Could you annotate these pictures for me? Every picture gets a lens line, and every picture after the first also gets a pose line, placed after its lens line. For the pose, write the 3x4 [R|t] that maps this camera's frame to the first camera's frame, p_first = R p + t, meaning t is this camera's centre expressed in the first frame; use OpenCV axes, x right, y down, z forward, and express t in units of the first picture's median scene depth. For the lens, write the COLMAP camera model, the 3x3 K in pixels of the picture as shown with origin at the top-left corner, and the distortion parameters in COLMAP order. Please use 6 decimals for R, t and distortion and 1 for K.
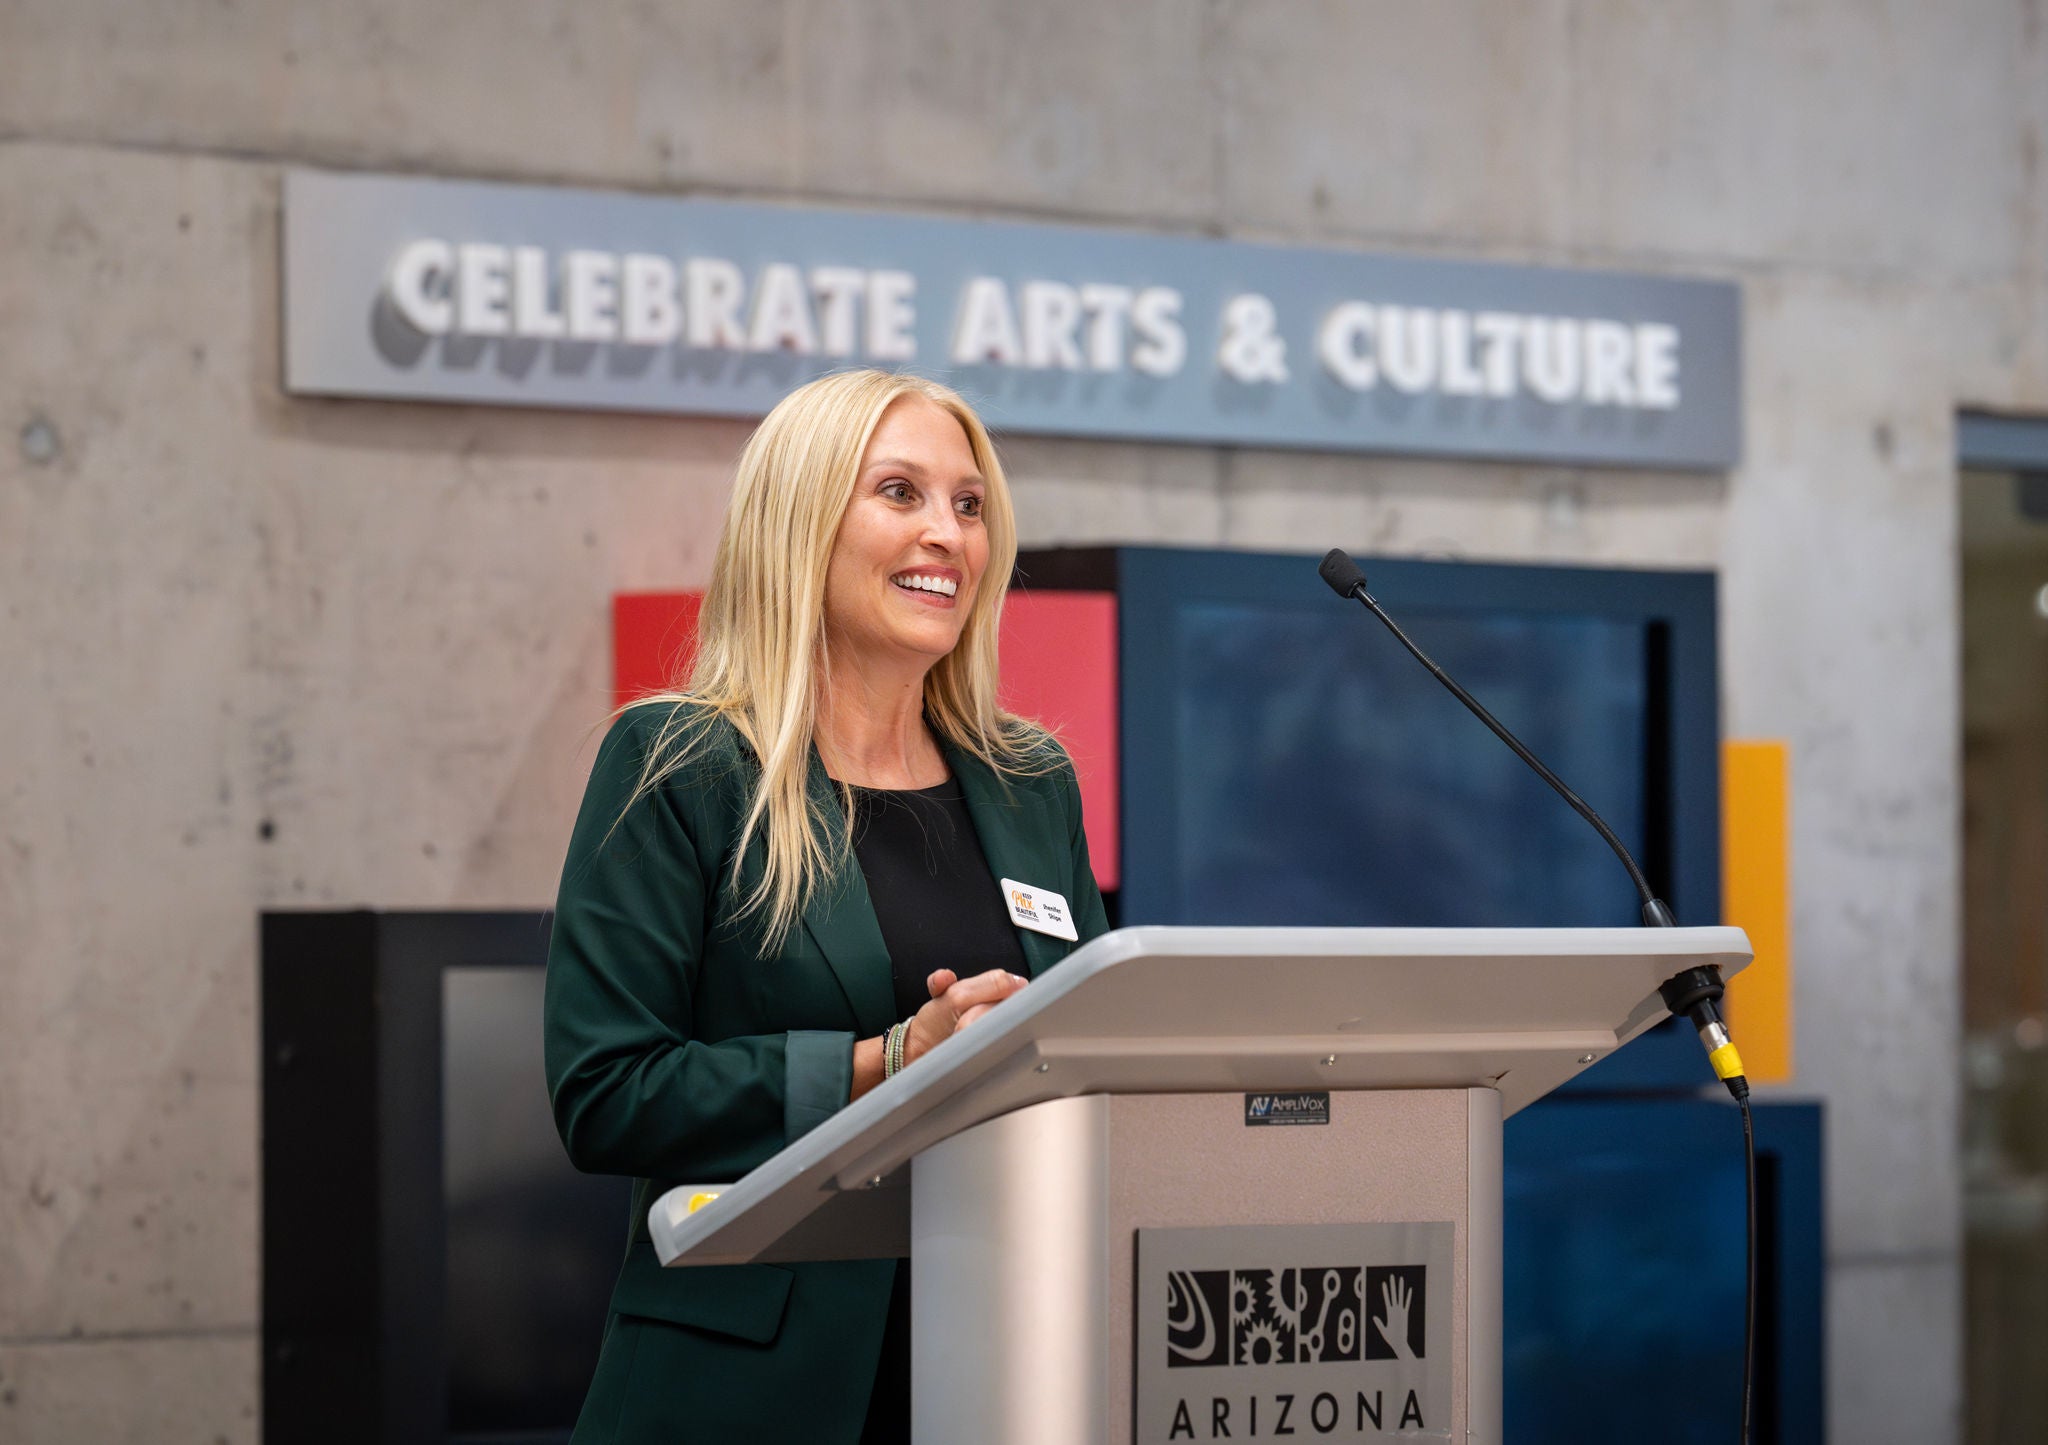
lens RADIAL K [[10249.0, 0, 1027.6], [0, 10249.0, 727.4], [0, 0, 1]] dist [0.072451, 0.000000]
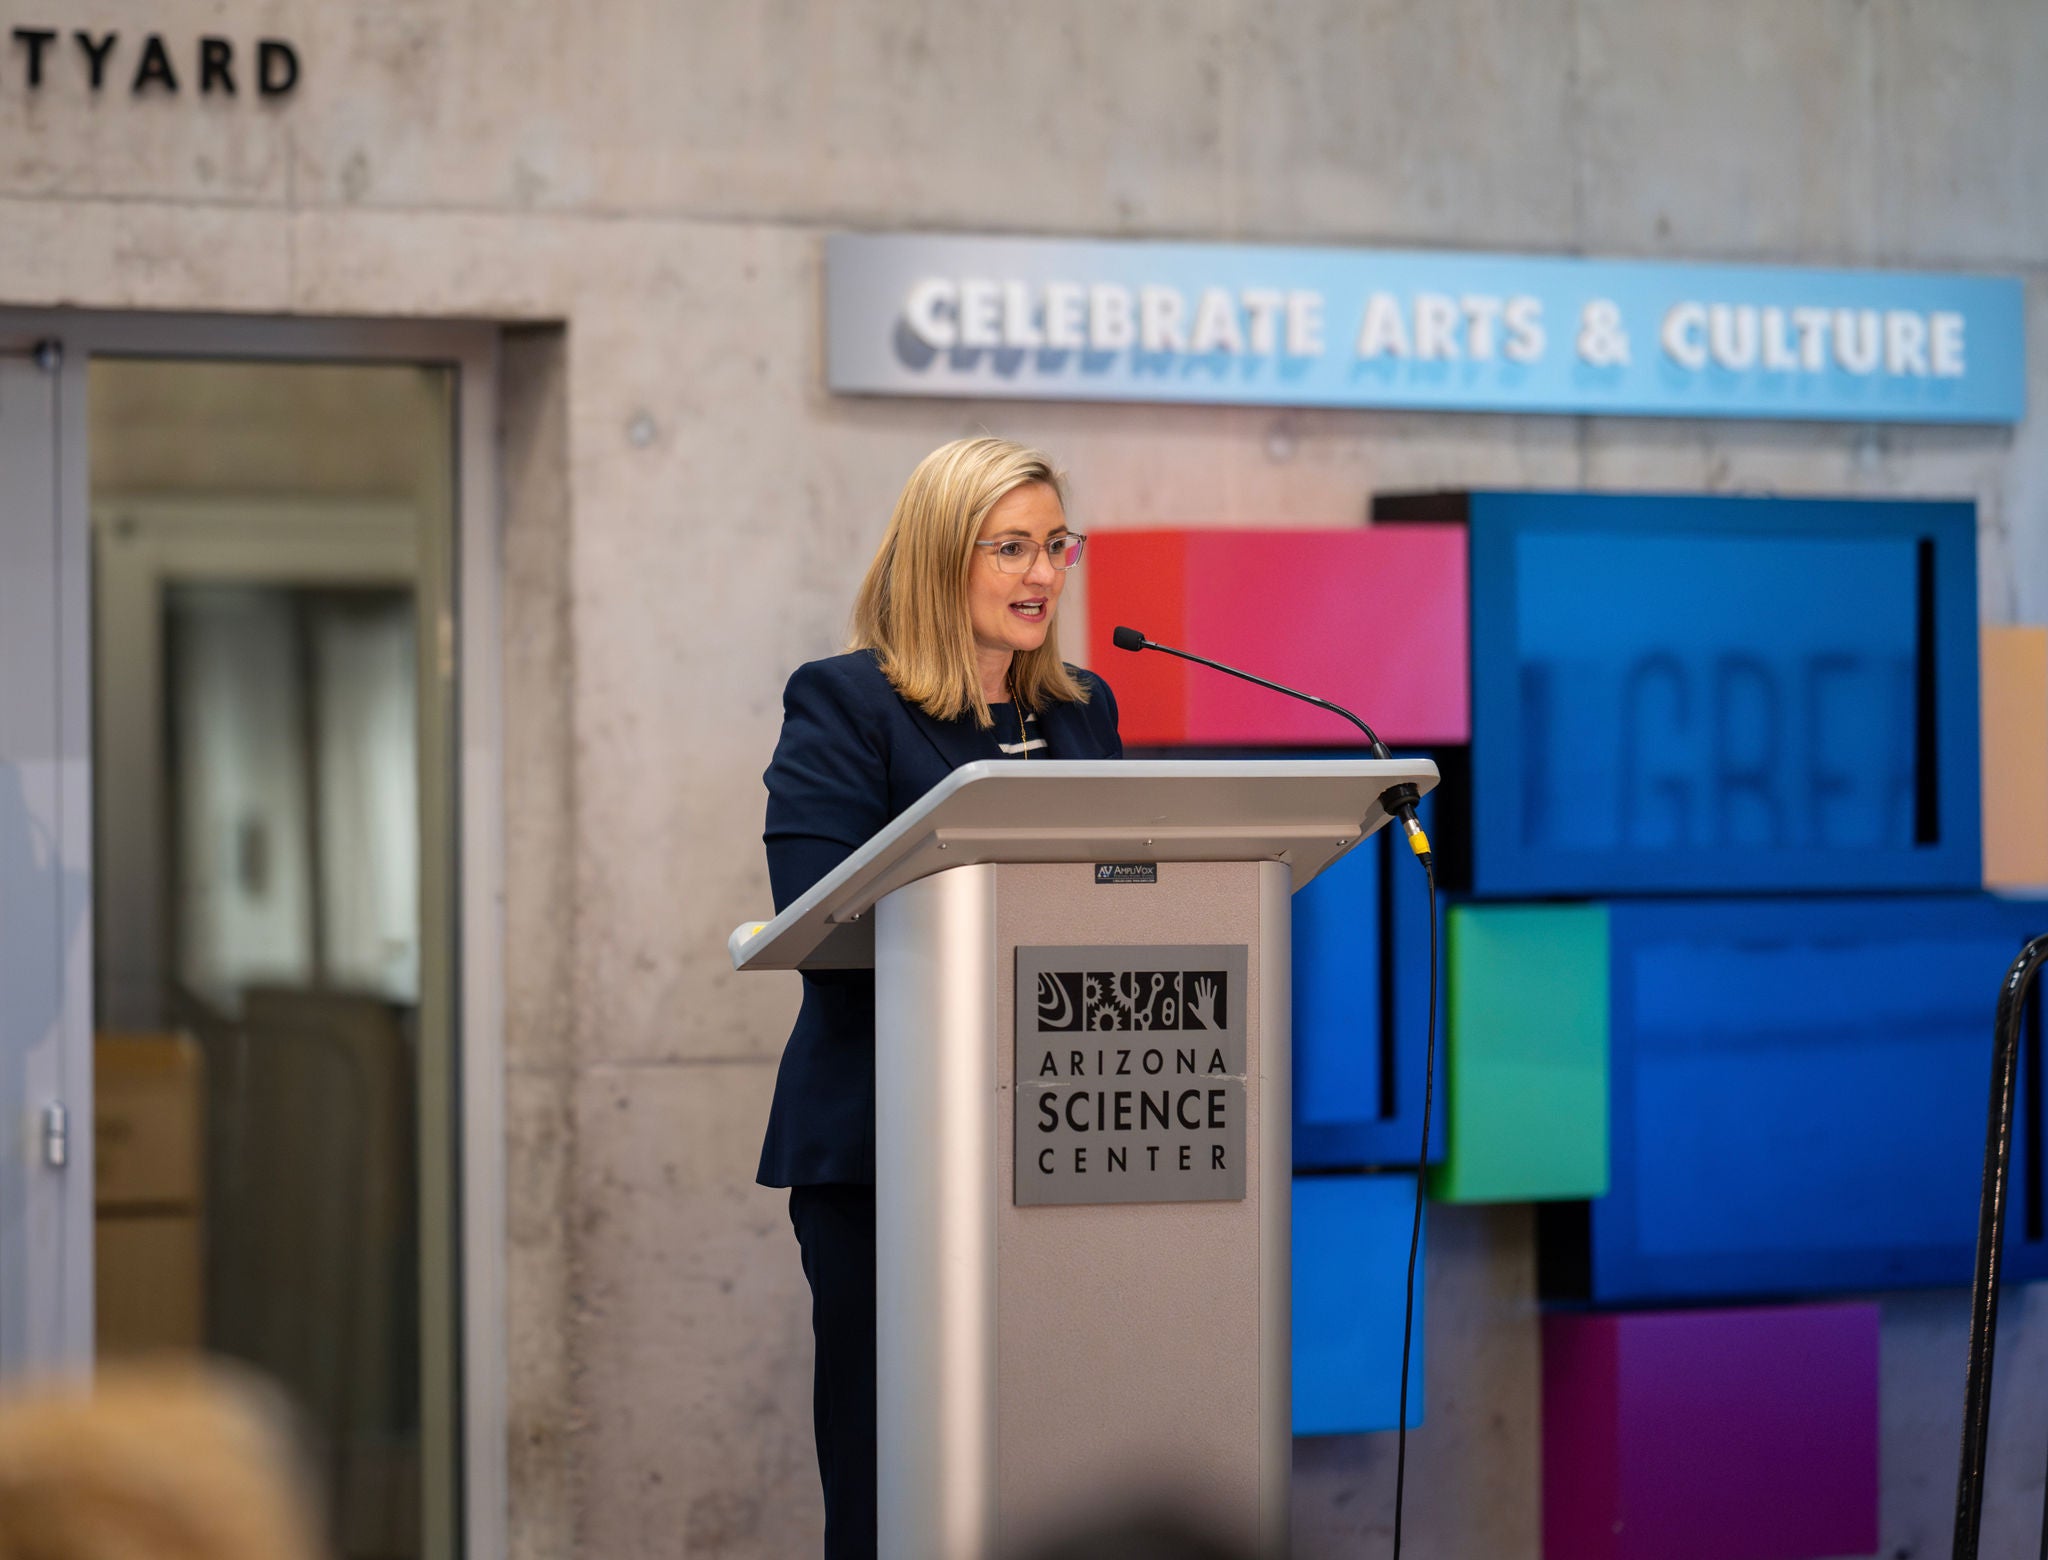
lens RADIAL K [[10465.6, 0, 1008.4], [0, 10465.6, 779.1], [0, 0, 1]] dist [0.031923, 0.000000]
pose [[0.988703, -0.006391, -0.149749, 0.166109], [0.009066, 0.999811, 0.017189, -0.003976], [0.149611, -0.018352, 0.988575, -0.412667]]
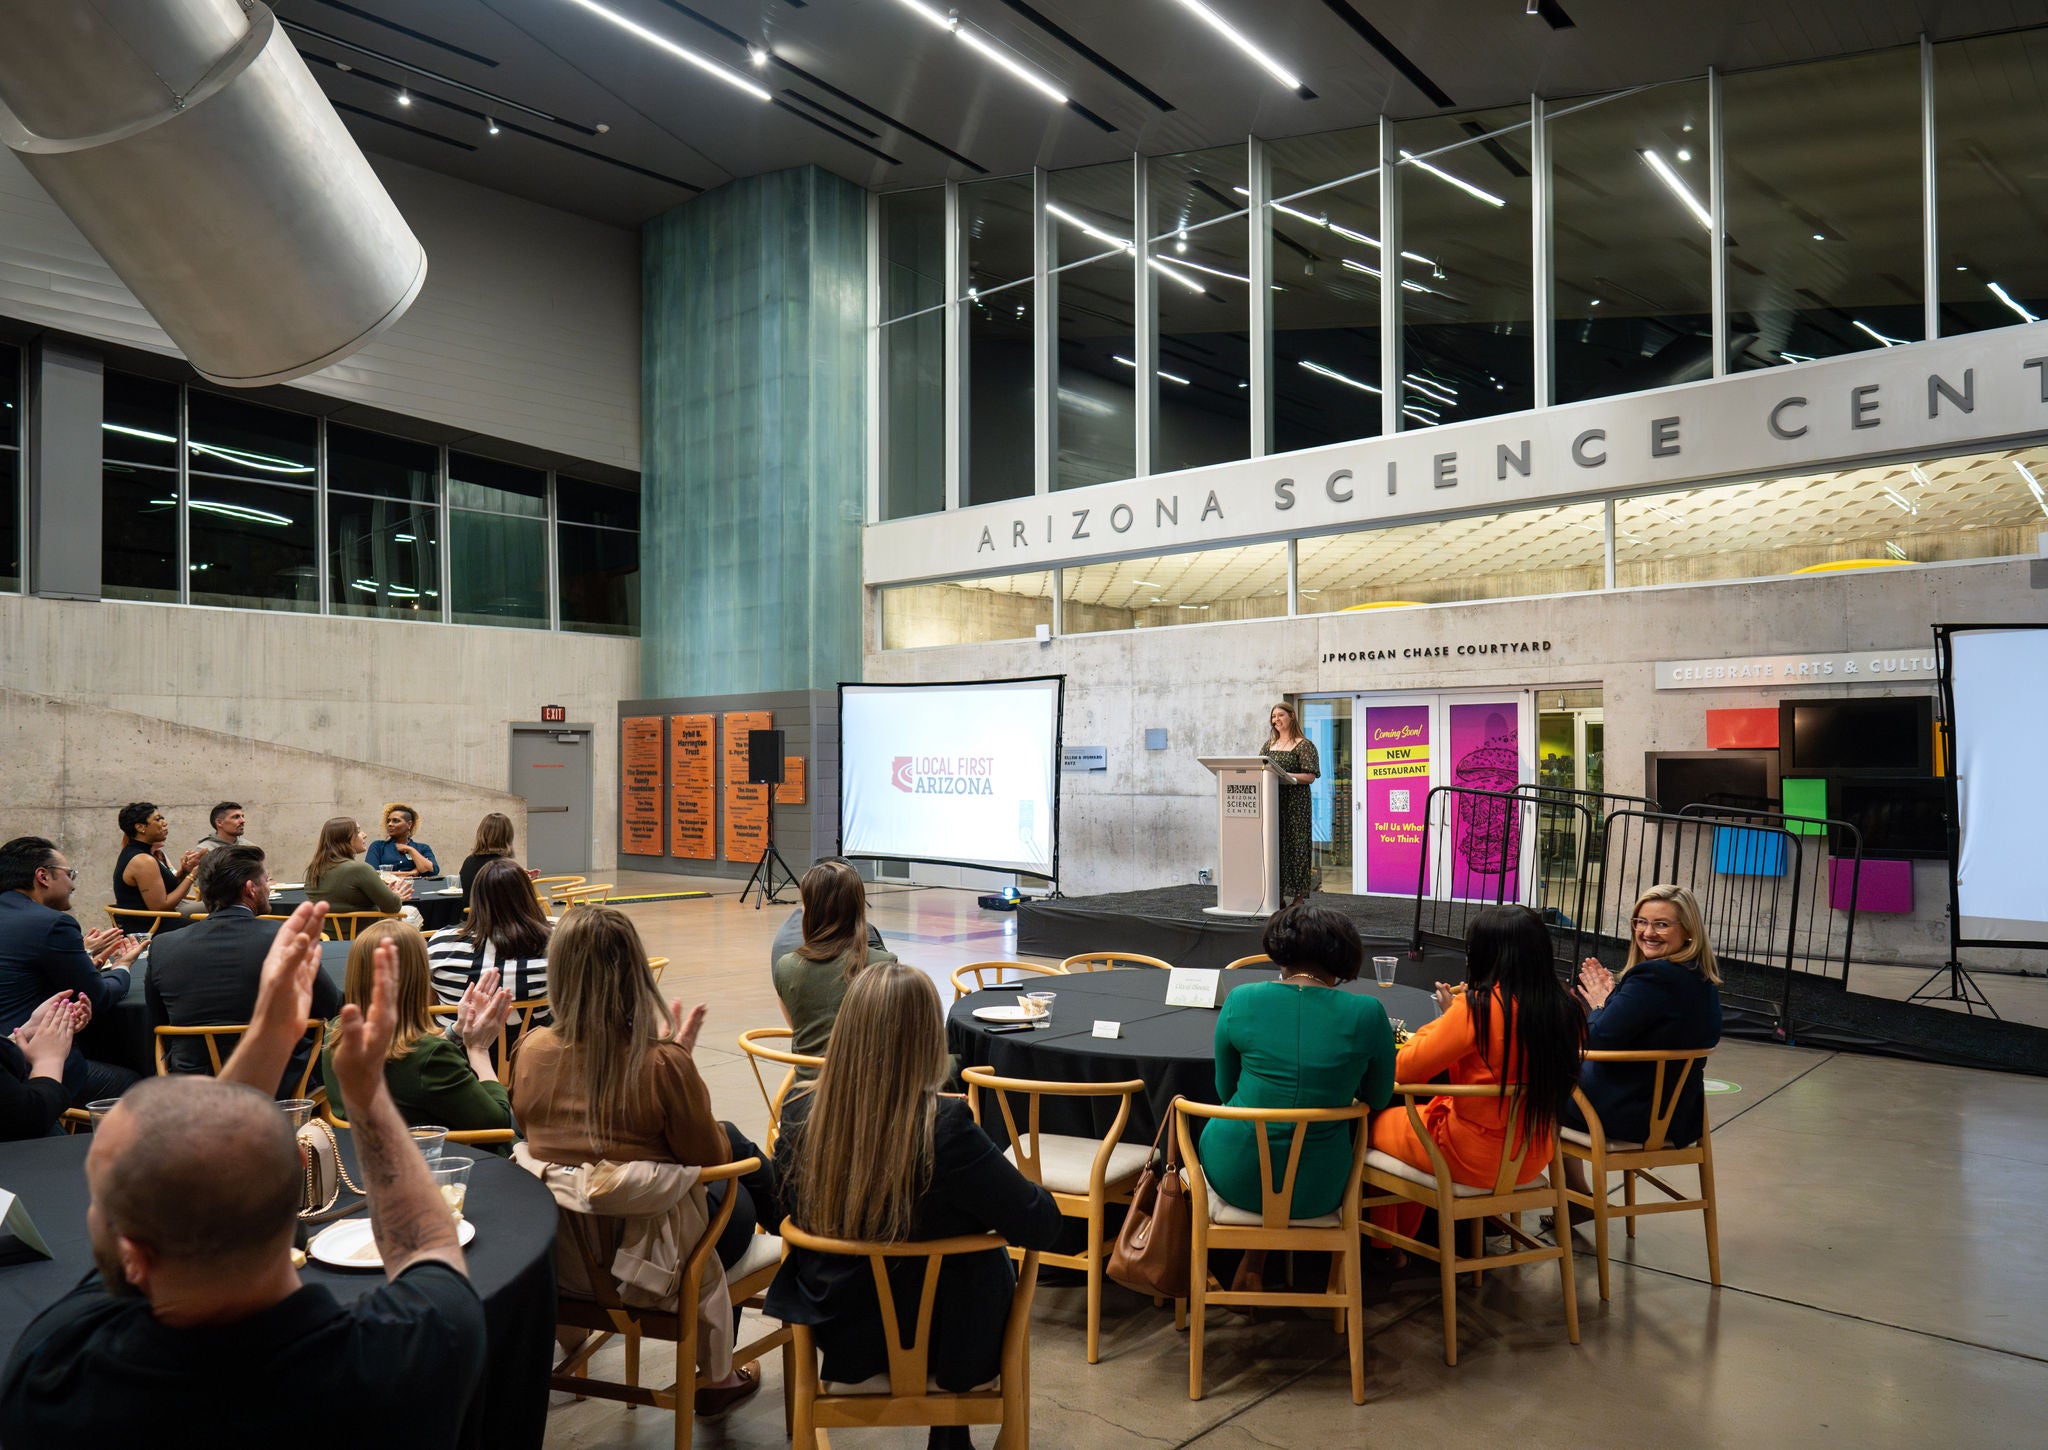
lens RADIAL K [[1428.1, 0, 1077.1], [0, 1428.1, 735.2], [0, 0, 1]] dist [0.001352, 0.001154]
pose [[0.003303, -0.014657, -0.999887, 1.079034], [0.025461, 0.999570, -0.014568, 0.009234], [0.999670, -0.025410, 0.003675, 0.528068]]
